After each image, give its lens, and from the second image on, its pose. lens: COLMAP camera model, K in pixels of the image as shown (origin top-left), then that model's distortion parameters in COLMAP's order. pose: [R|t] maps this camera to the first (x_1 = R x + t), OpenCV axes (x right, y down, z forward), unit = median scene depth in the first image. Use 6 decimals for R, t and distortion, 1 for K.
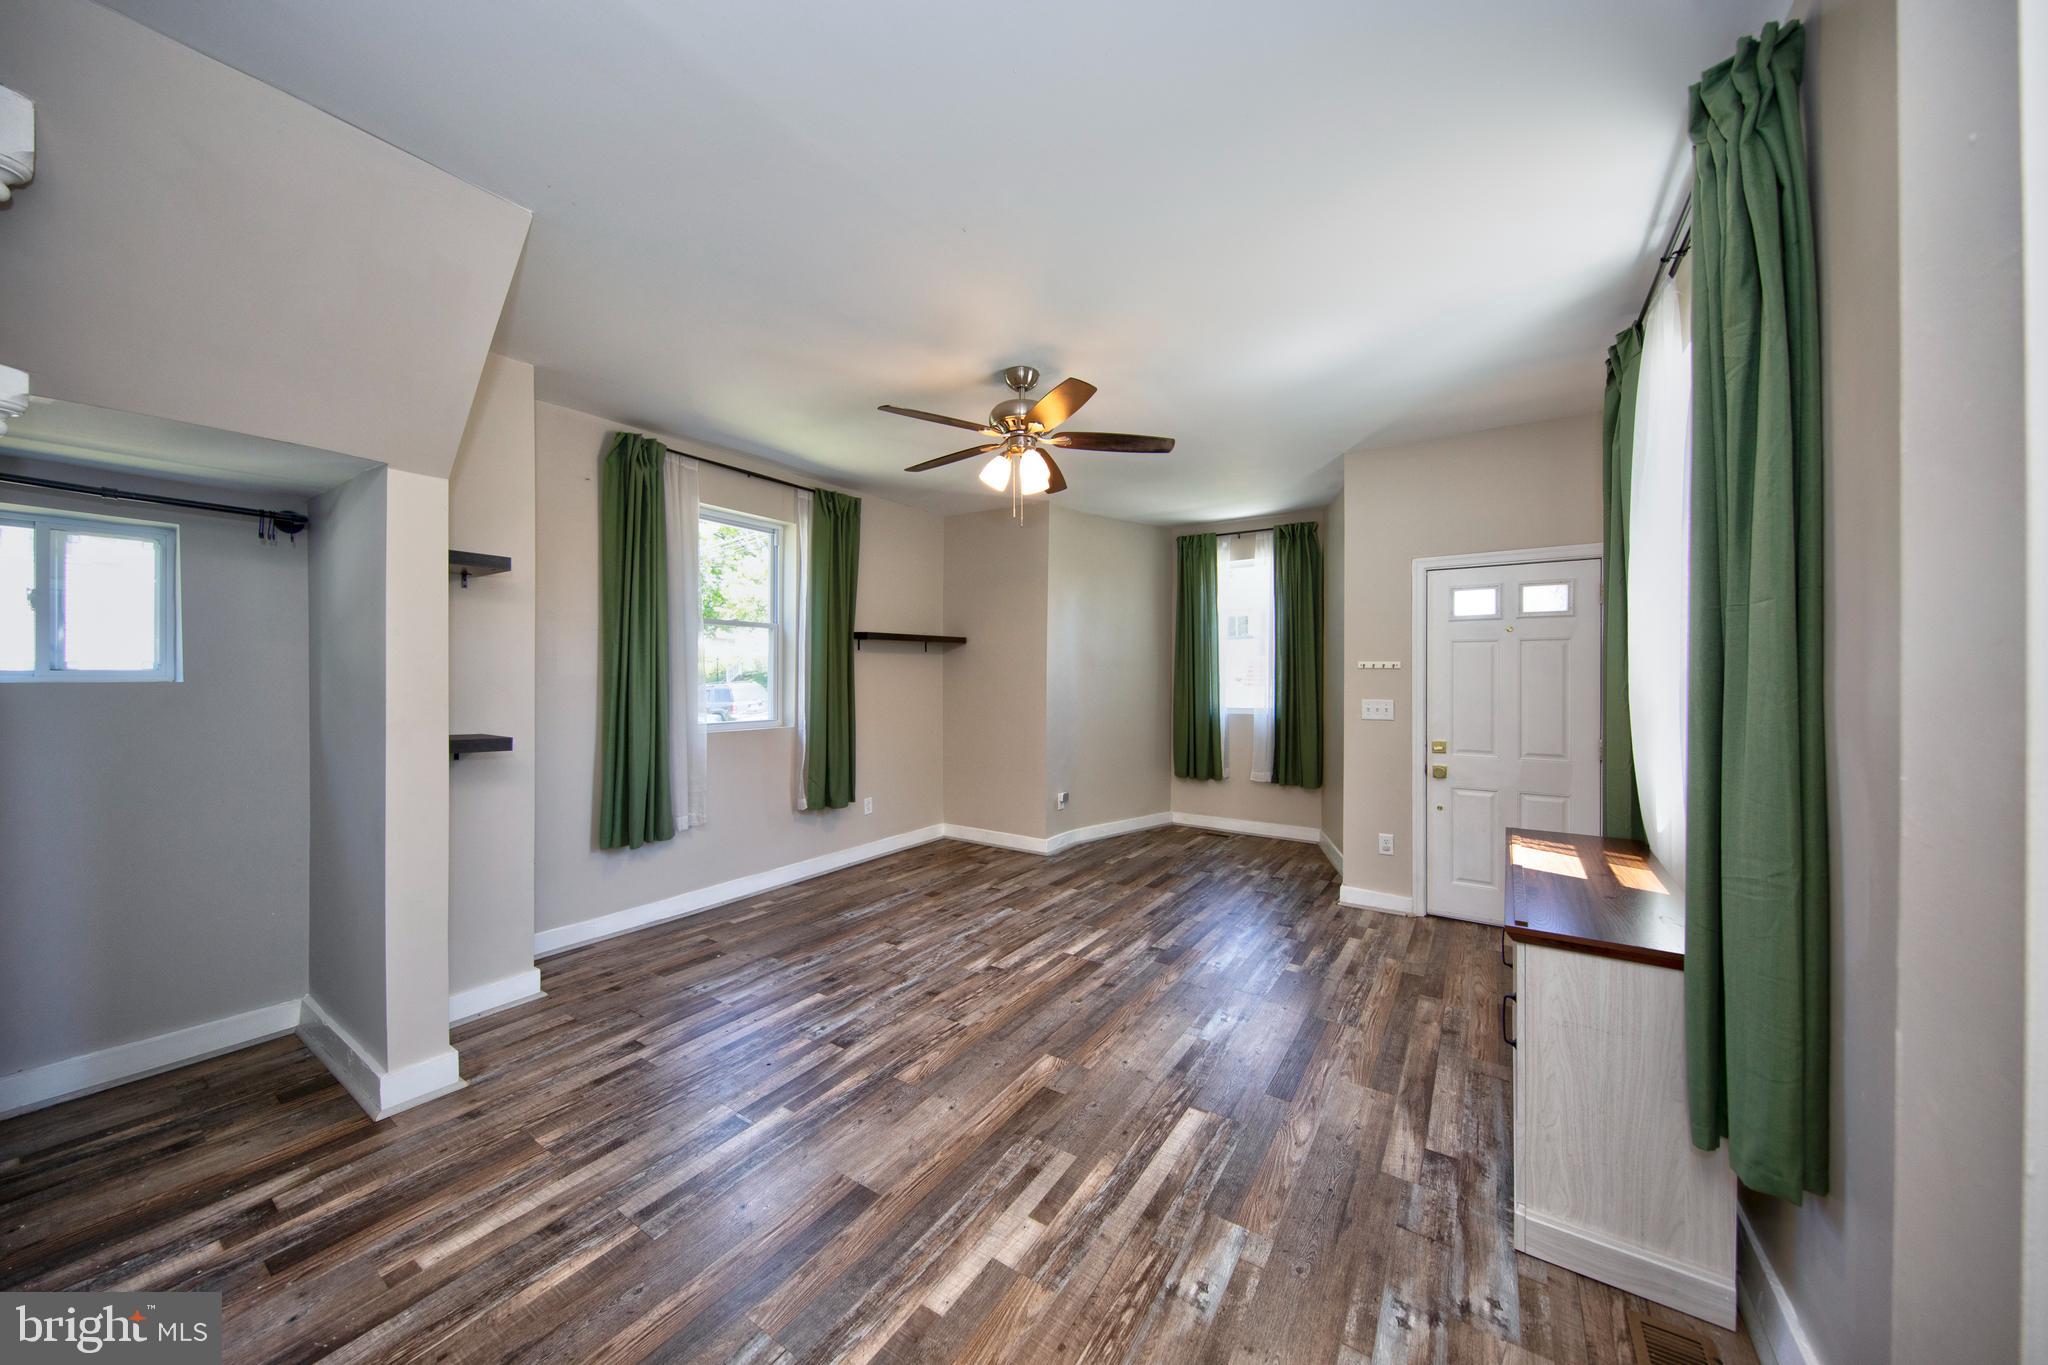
lens RADIAL K [[714.5, 0, 1019.5], [0, 714.5, 675.9], [0, 0, 1]] dist [0.000223, -0.000173]
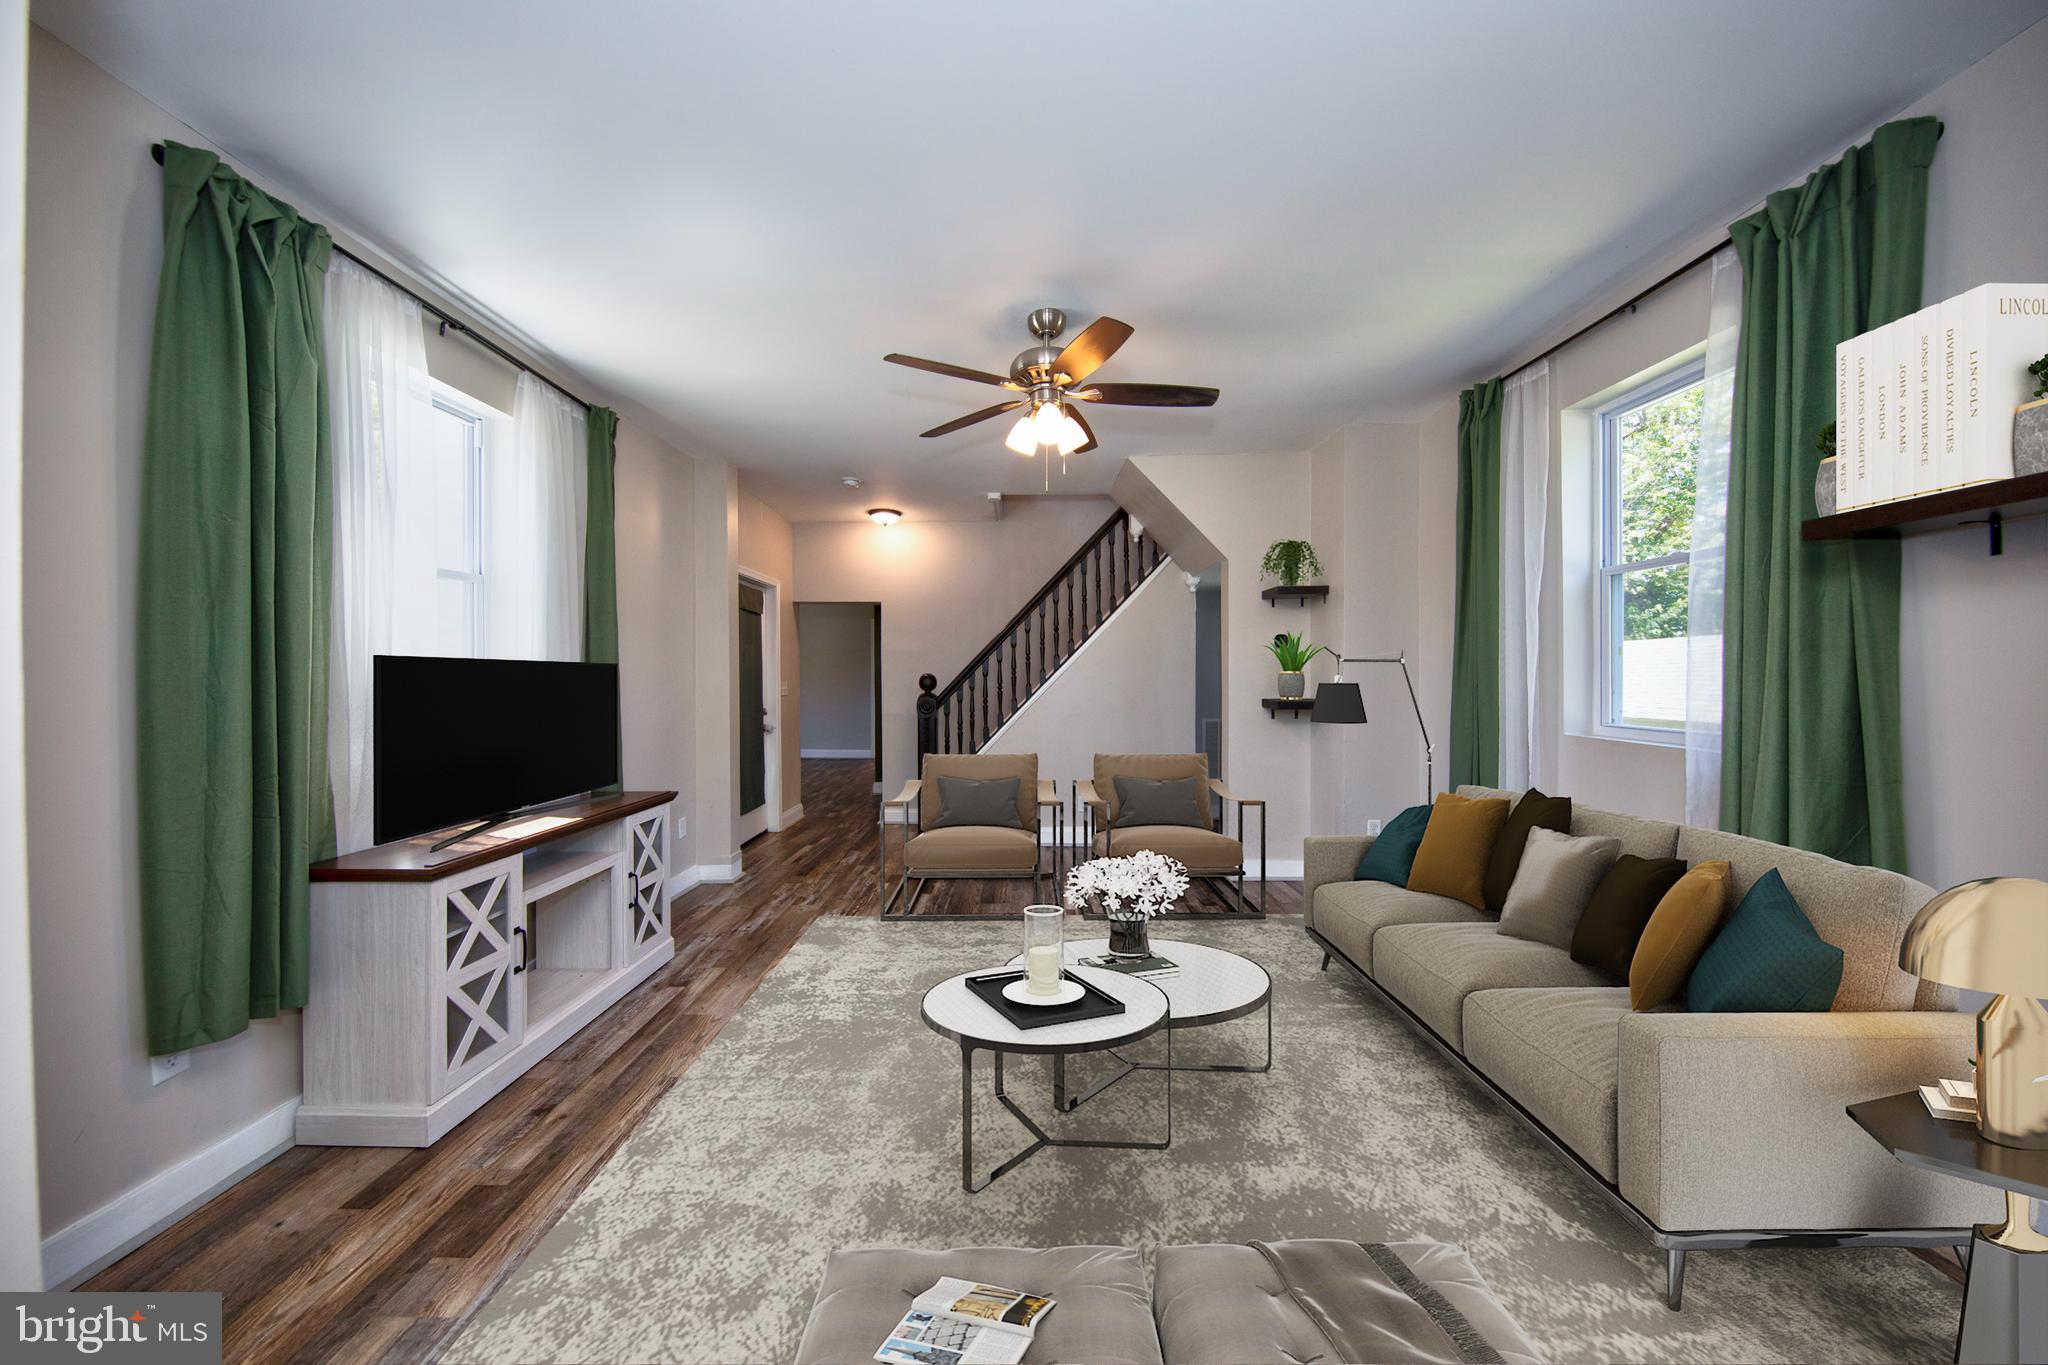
lens RADIAL K [[675.7, 0, 1026.0], [0, 675.7, 680.6], [0, 0, 1]] dist [0.000162, -0.000024]
pose [[-0.831776, 0.011589, -0.554990, 0.504139], [0.008778, 0.999932, 0.007725, 0.019899], [0.555042, 0.001554, -0.831821, 1.706366]]
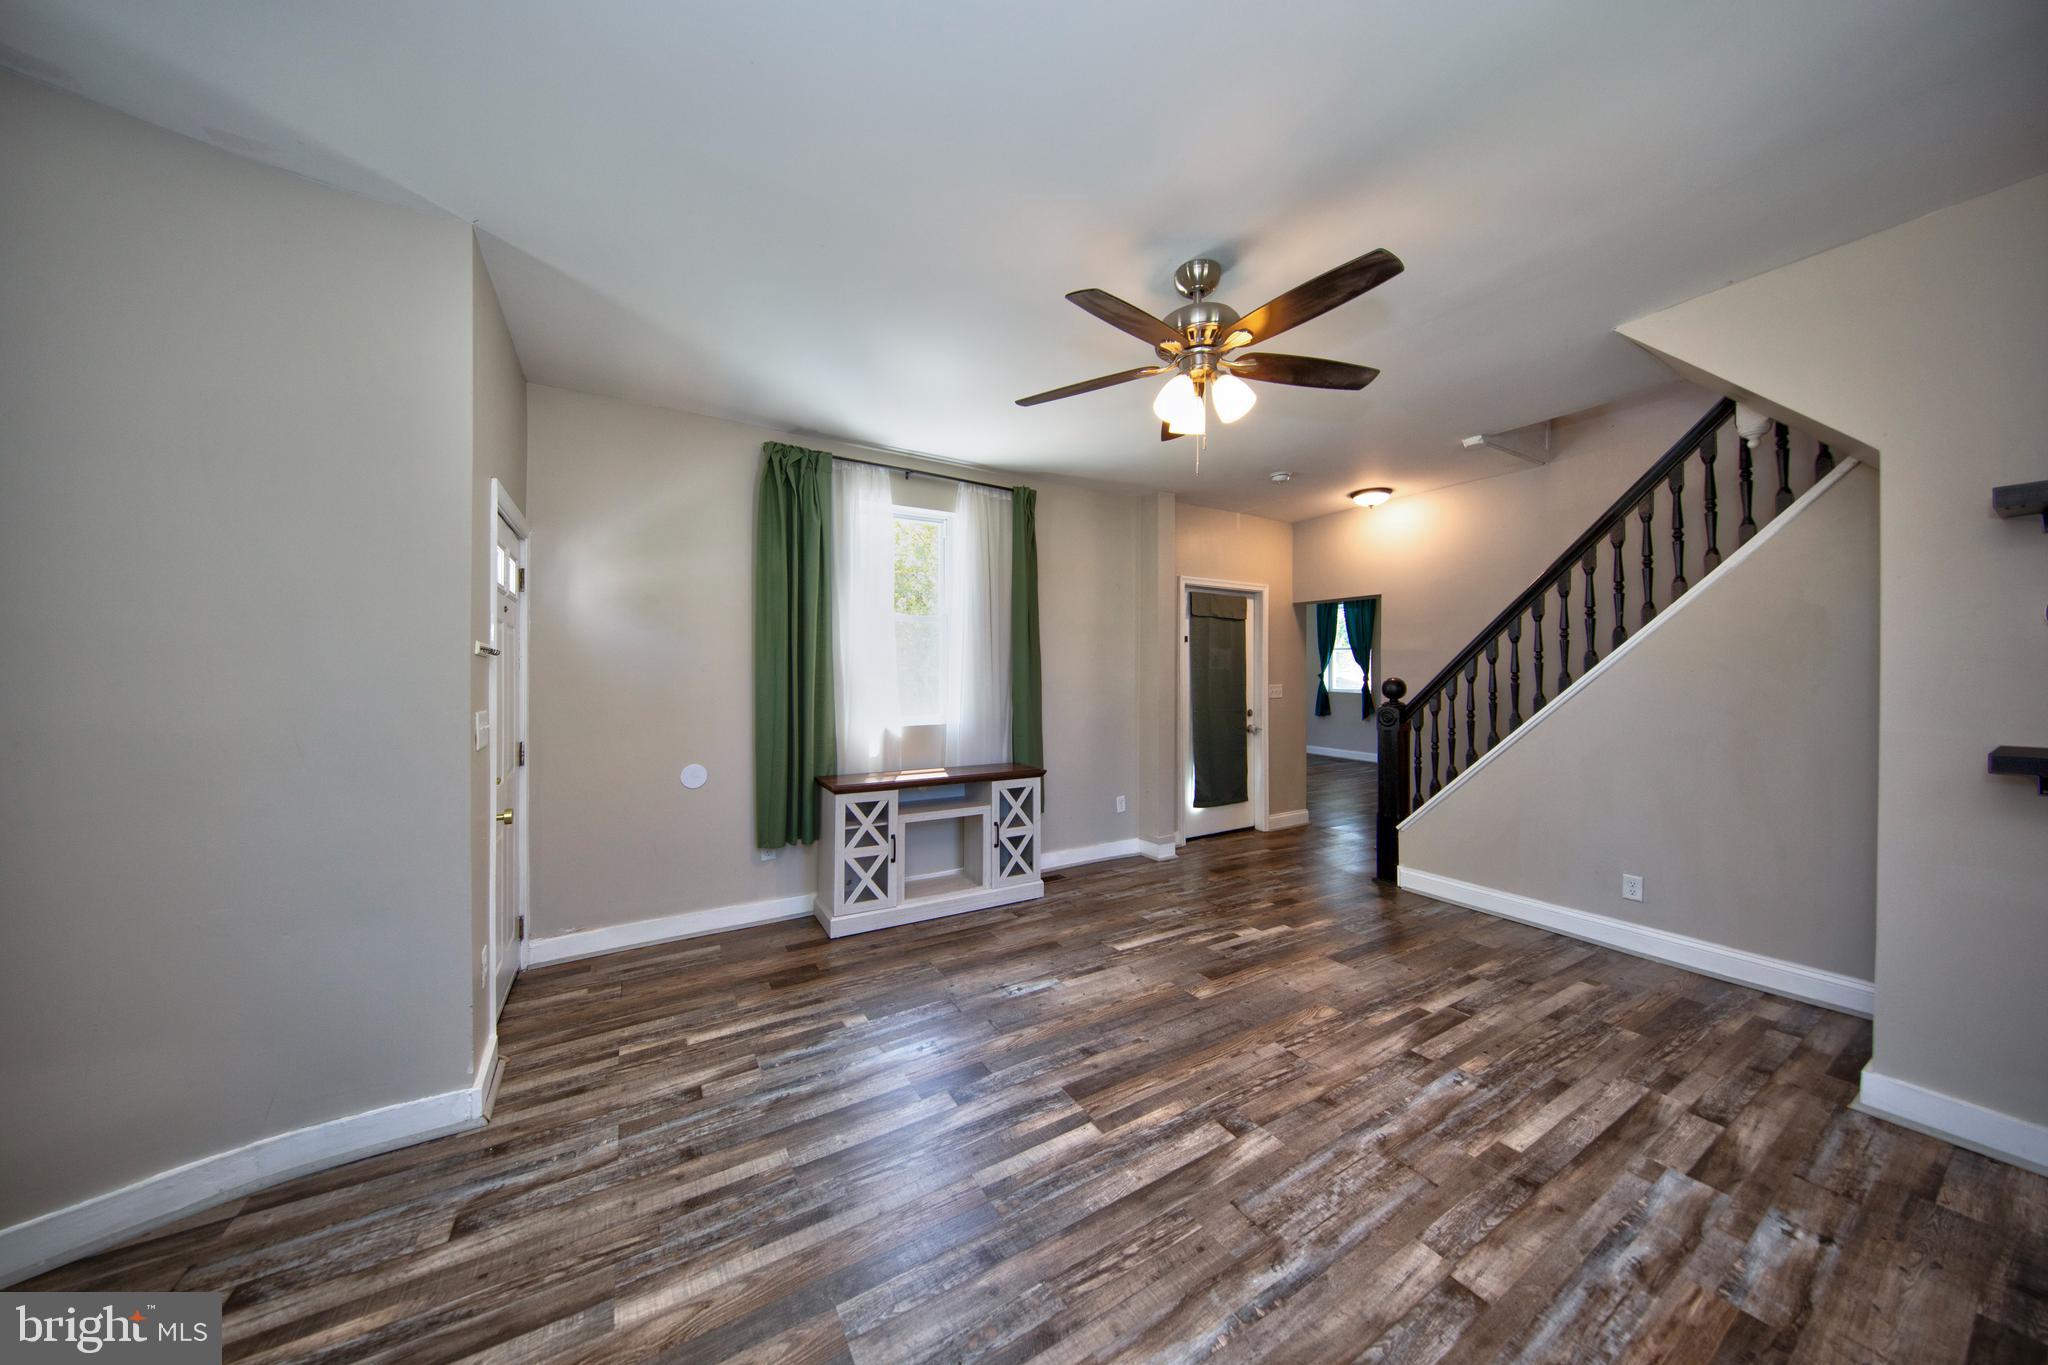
lens RADIAL K [[645.0, 0, 1007.4], [0, 645.0, 679.8], [0, 0, 1]] dist [-0.000311, -0.000042]
pose [[-0.895898, -0.000797, 0.444260, -0.121367], [0.002247, 0.999977, 0.006325, 0.005102], [-0.444255, 0.006665, -0.895876, 1.728857]]
